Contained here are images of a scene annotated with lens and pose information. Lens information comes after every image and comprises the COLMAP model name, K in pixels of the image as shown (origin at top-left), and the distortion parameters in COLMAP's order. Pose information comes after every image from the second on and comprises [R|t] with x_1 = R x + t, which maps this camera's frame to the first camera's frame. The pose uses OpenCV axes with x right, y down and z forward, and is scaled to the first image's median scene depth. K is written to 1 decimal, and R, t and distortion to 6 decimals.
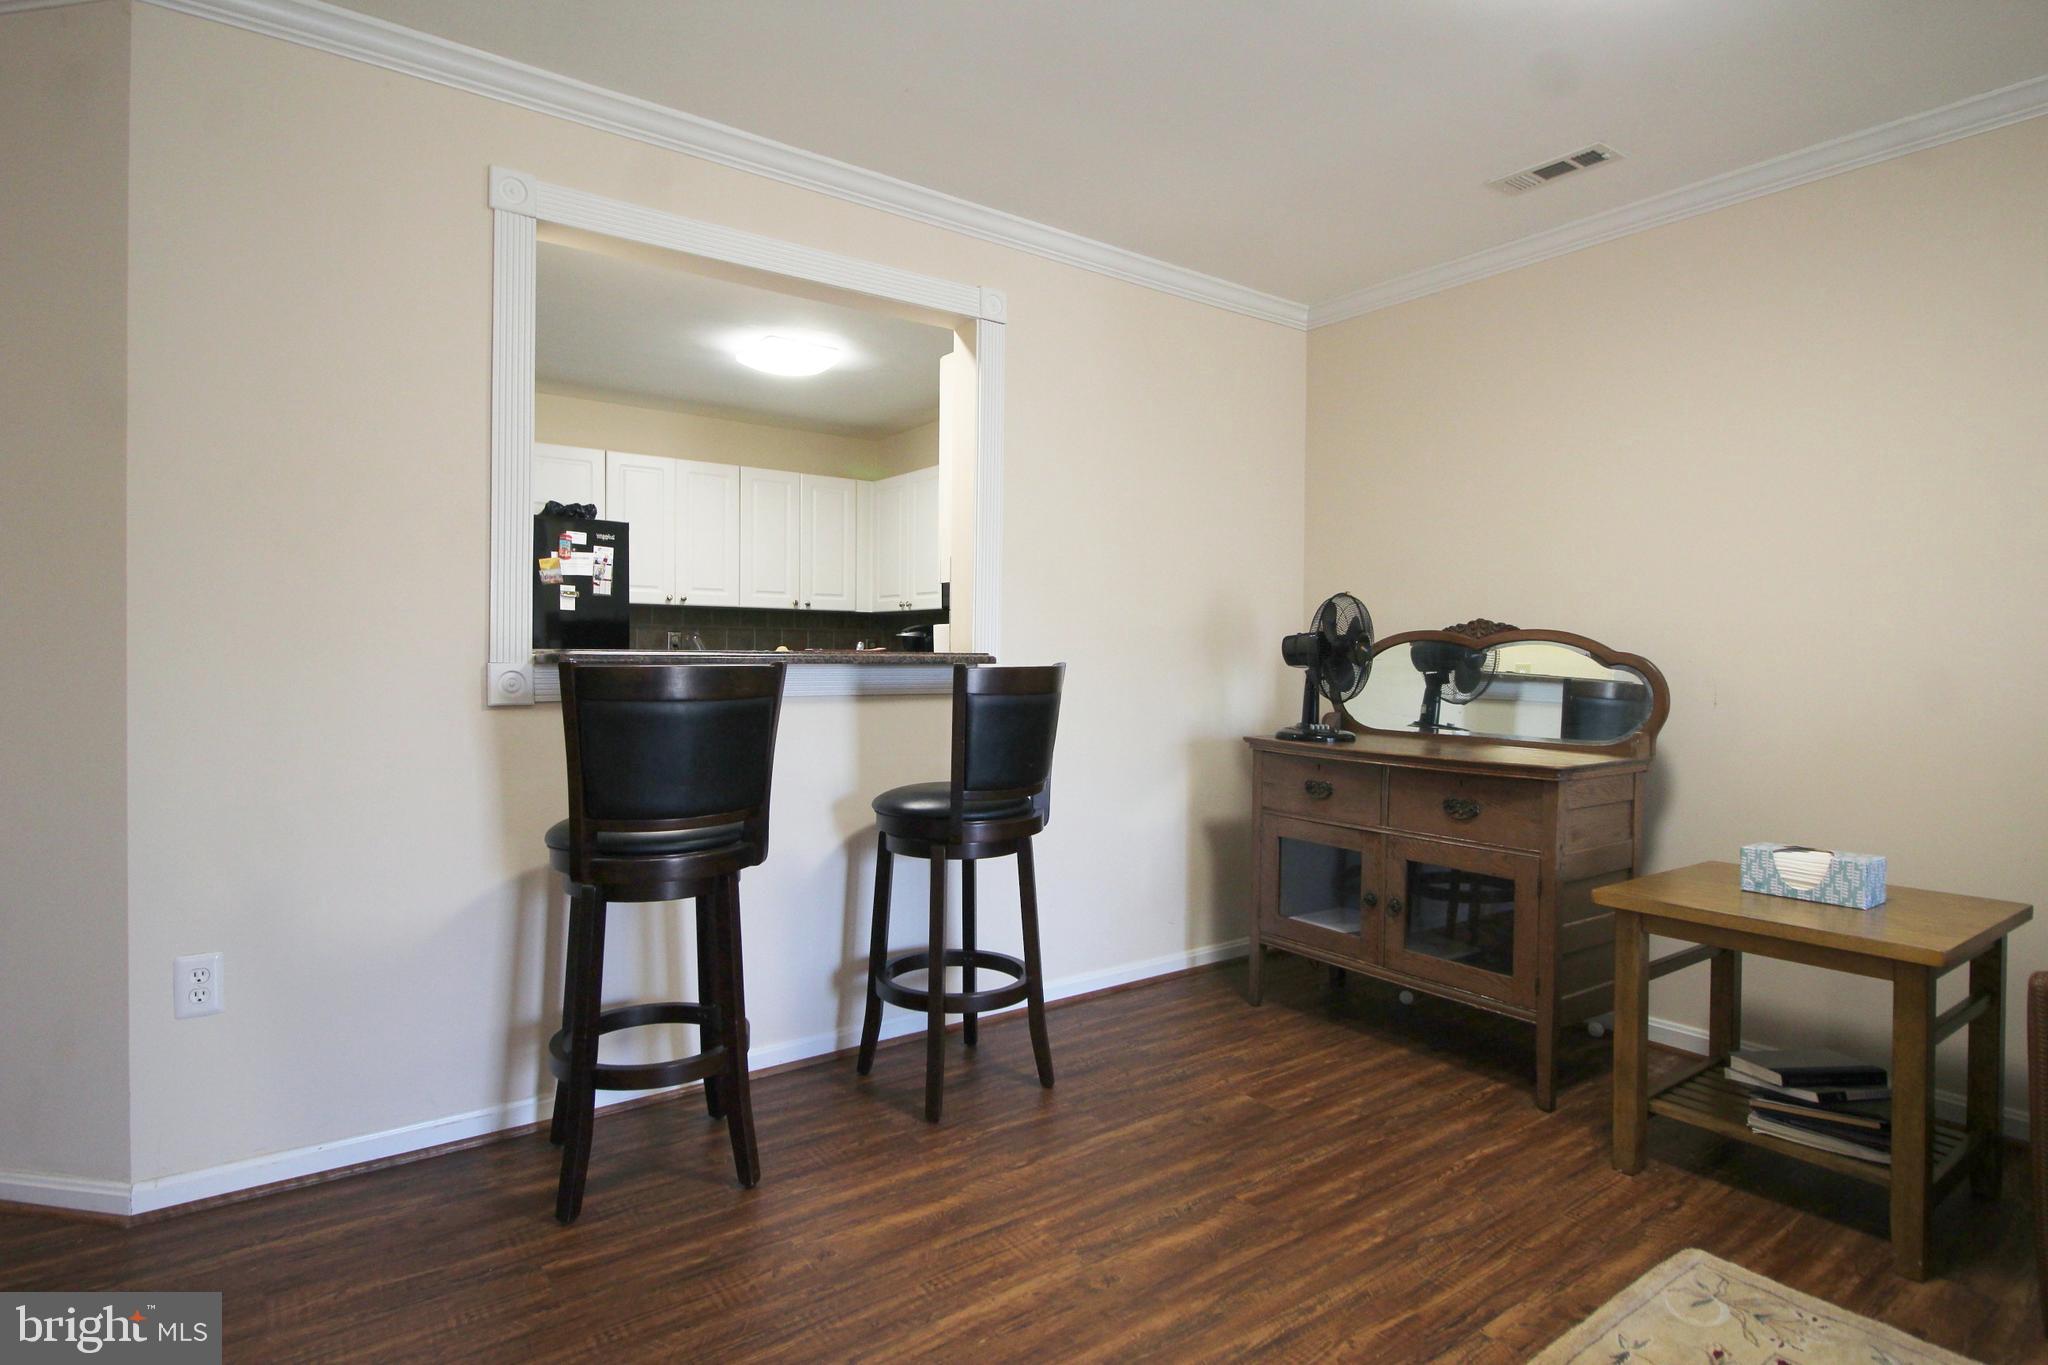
lens RADIAL K [[1078.7, 0, 1005.7], [0, 1078.7, 691.8], [0, 0, 1]] dist [0.000228, -0.008508]
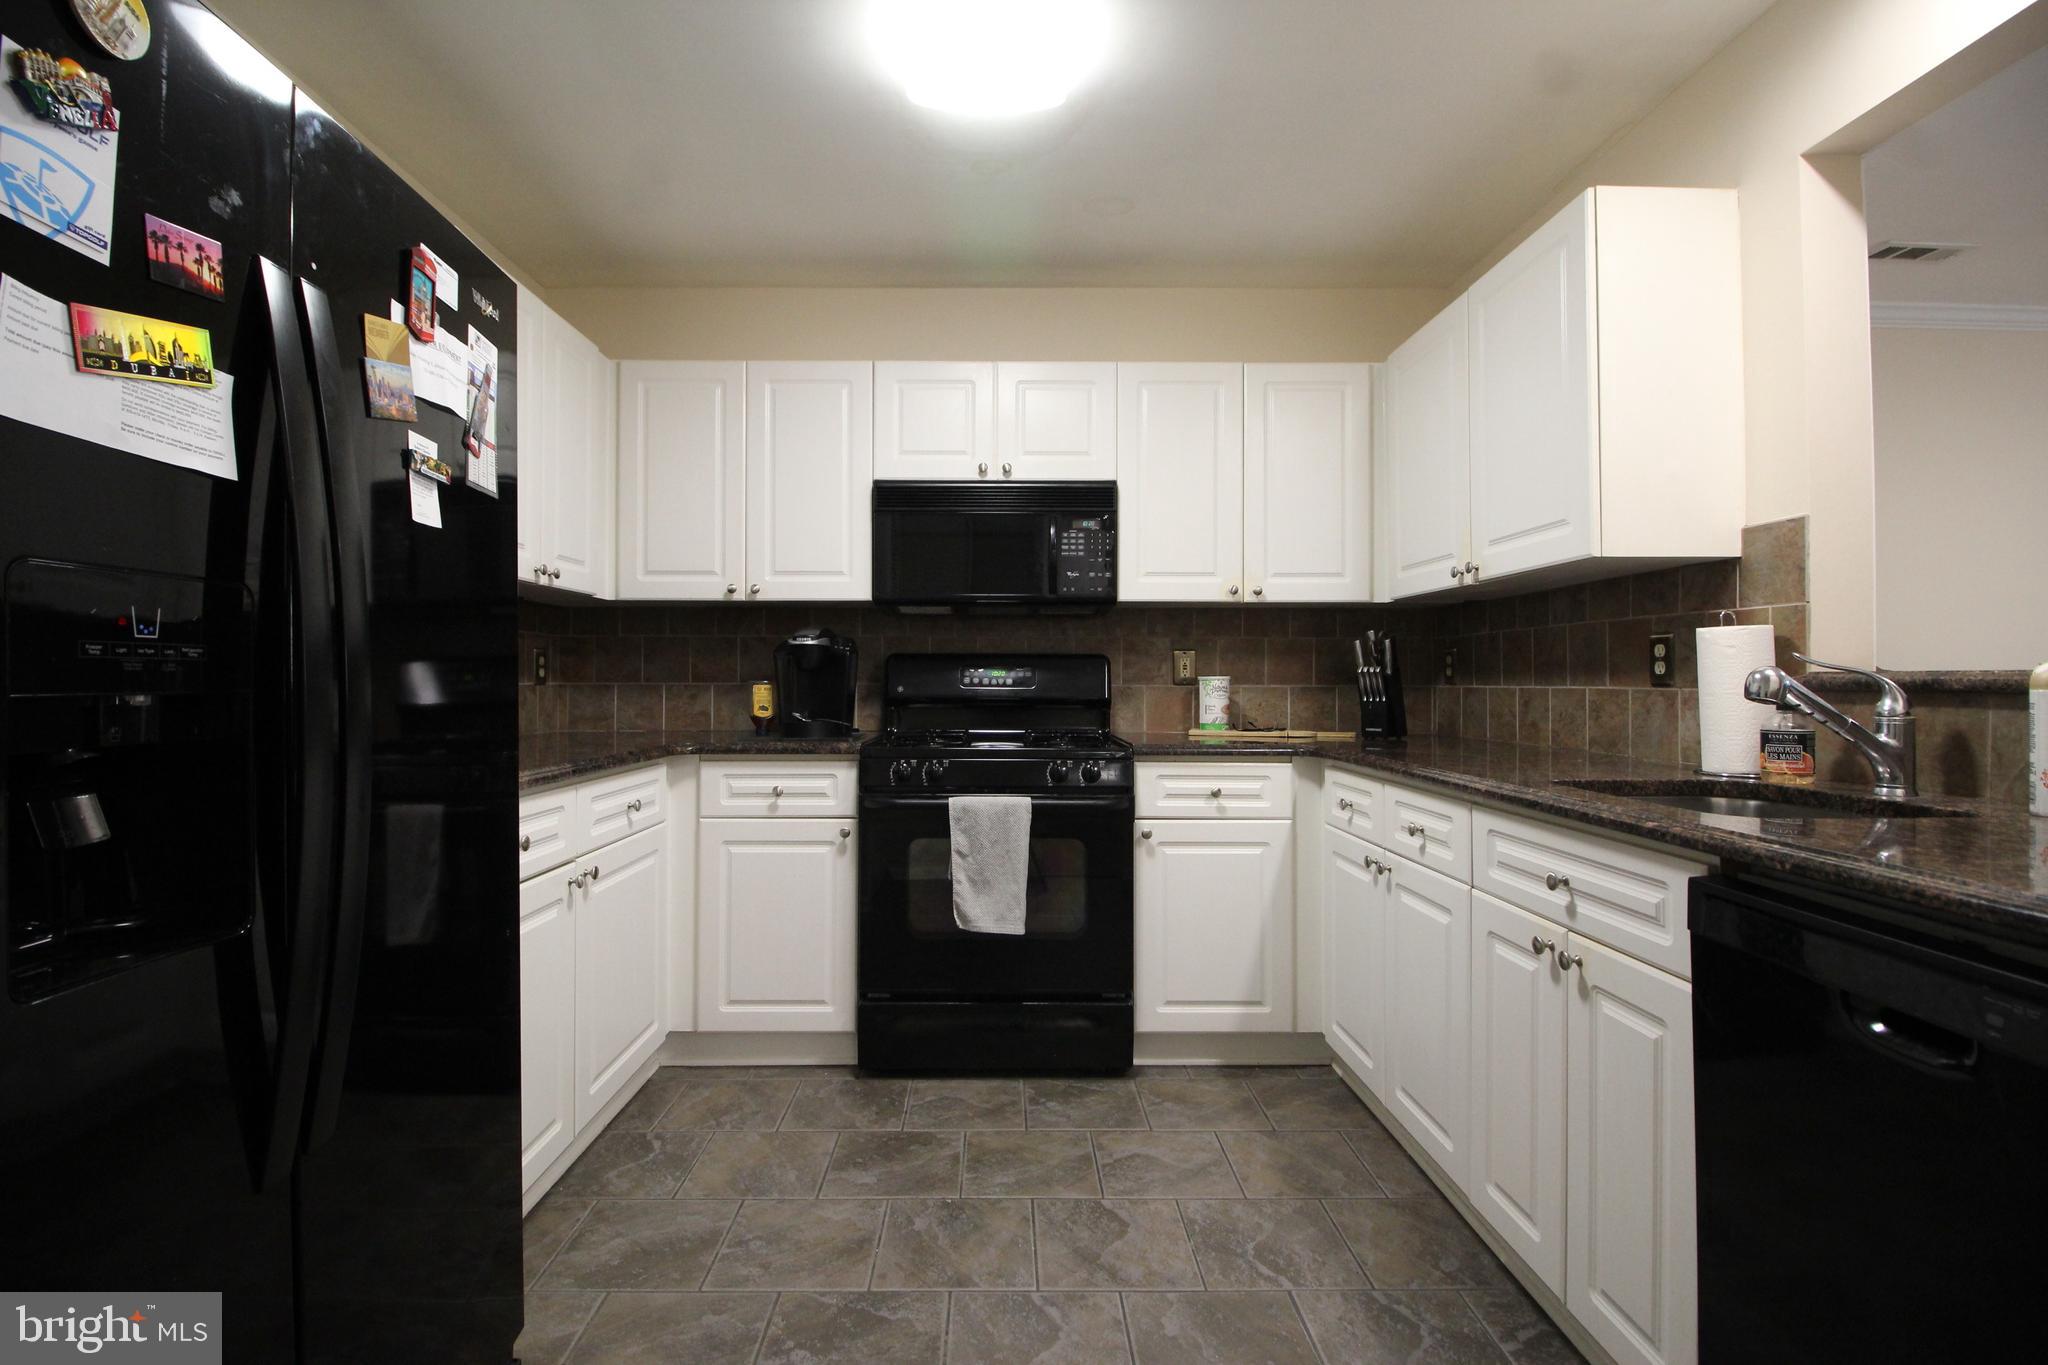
lens RADIAL K [[963.9, 0, 1010.0], [0, 963.9, 671.2], [0, 0, 1]] dist [-0.007896, -0.004539]
pose [[0.580698, 0.004655, 0.814105, -0.518743], [0.035493, 0.998888, -0.031029, -0.023197], [-0.813345, 0.046914, 0.579888, 0.727395]]
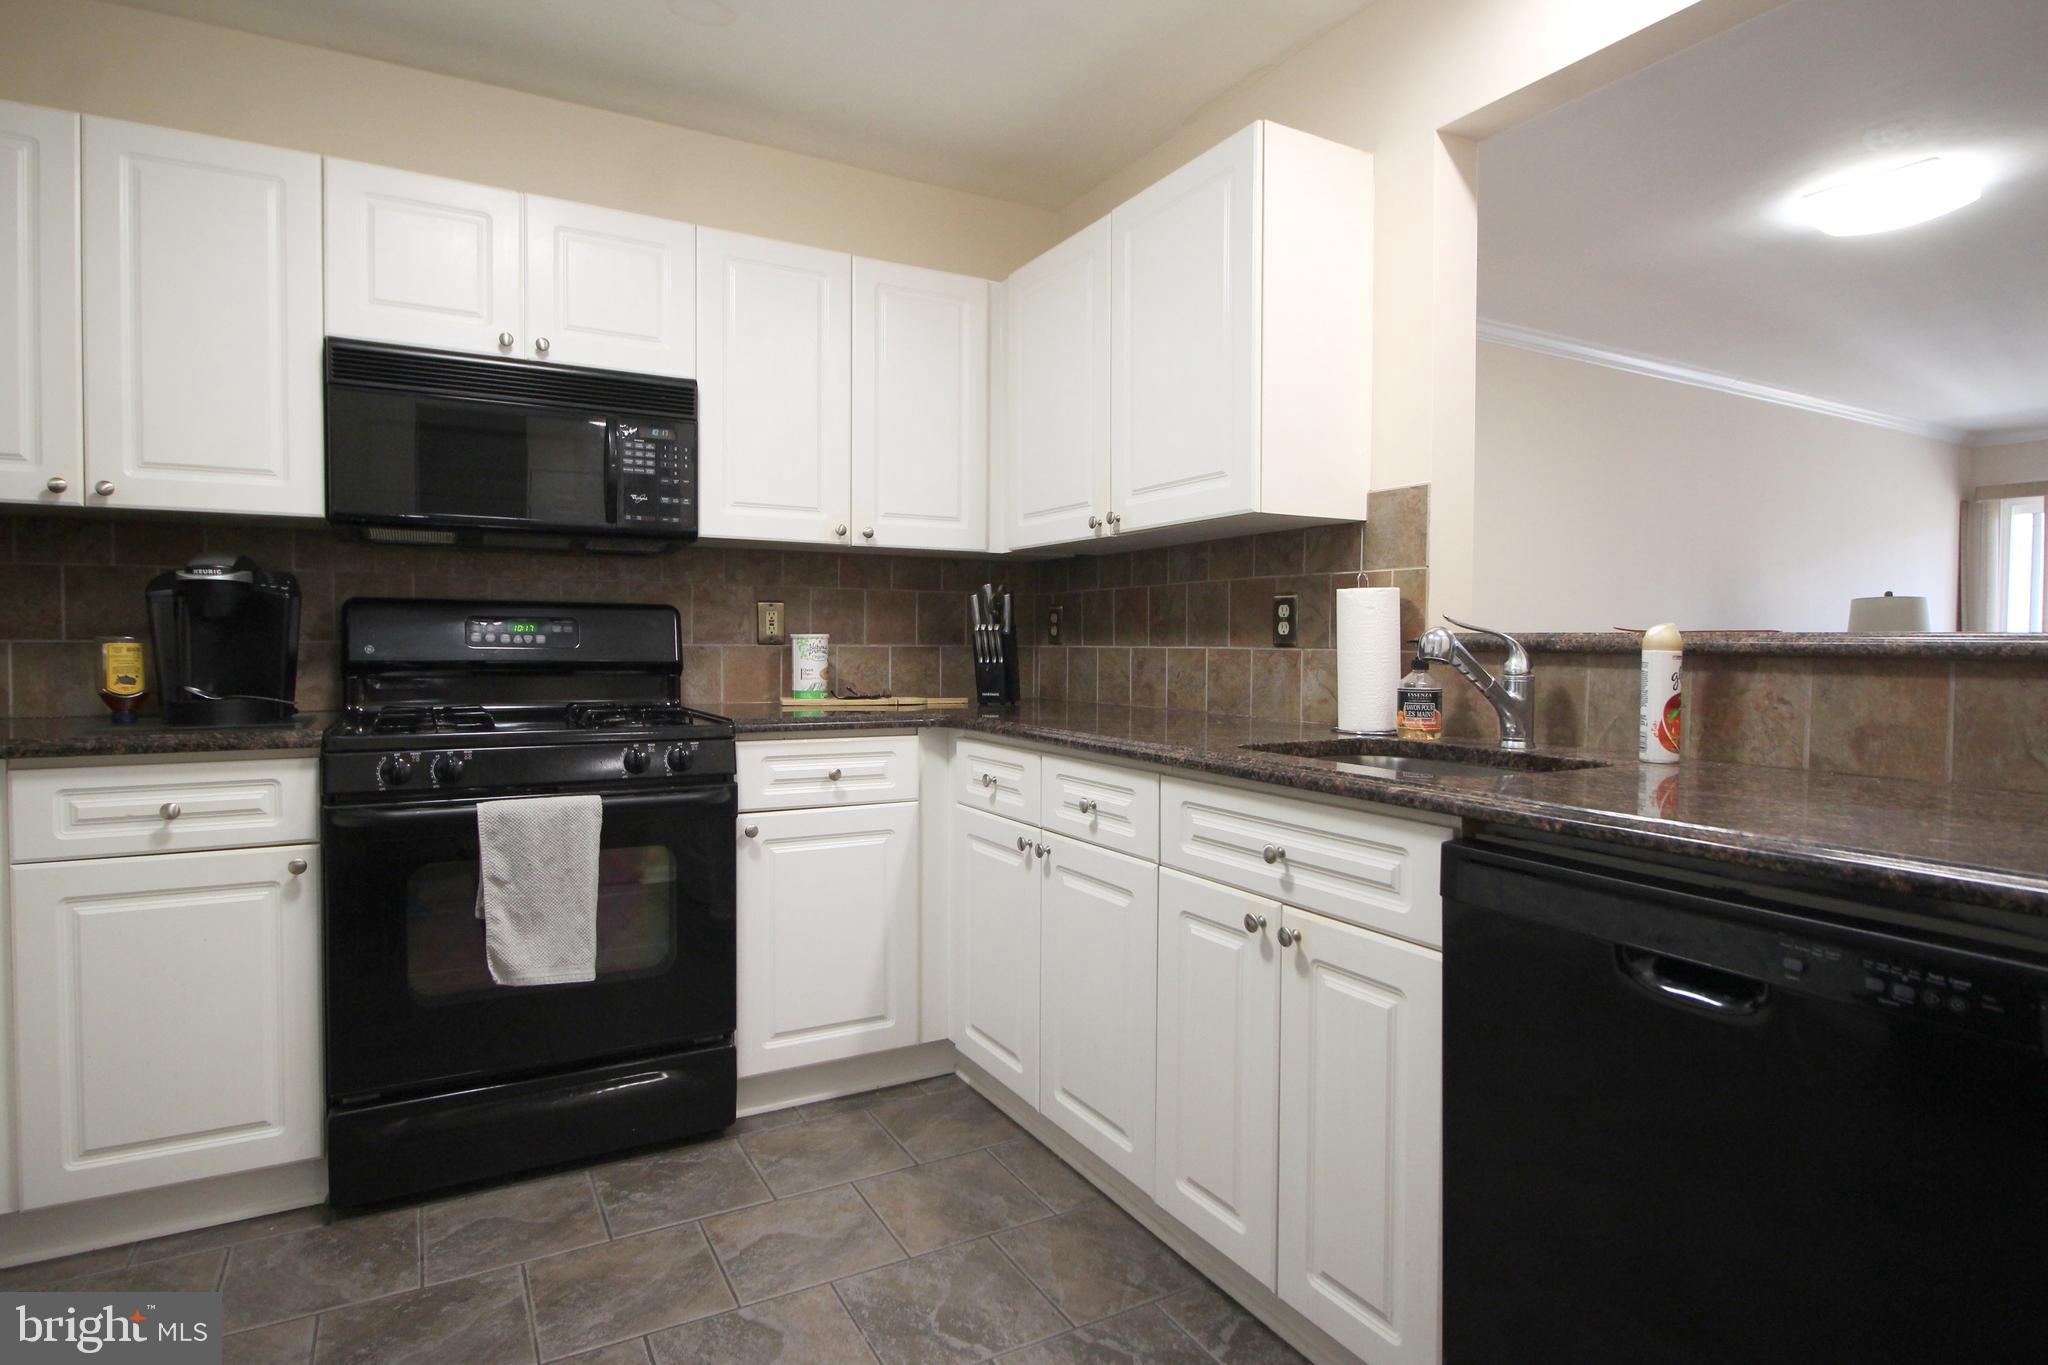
lens RADIAL K [[1078.7, 0, 1024.1], [0, 1078.7, 675.9], [0, 0, 1]] dist [0.000228, -0.008508]
pose [[0.118665, -0.035280, 0.992307, -0.500796], [0.037196, 0.998825, 0.031064, -0.025161], [-0.992237, 0.033223, 0.119838, 0.783450]]
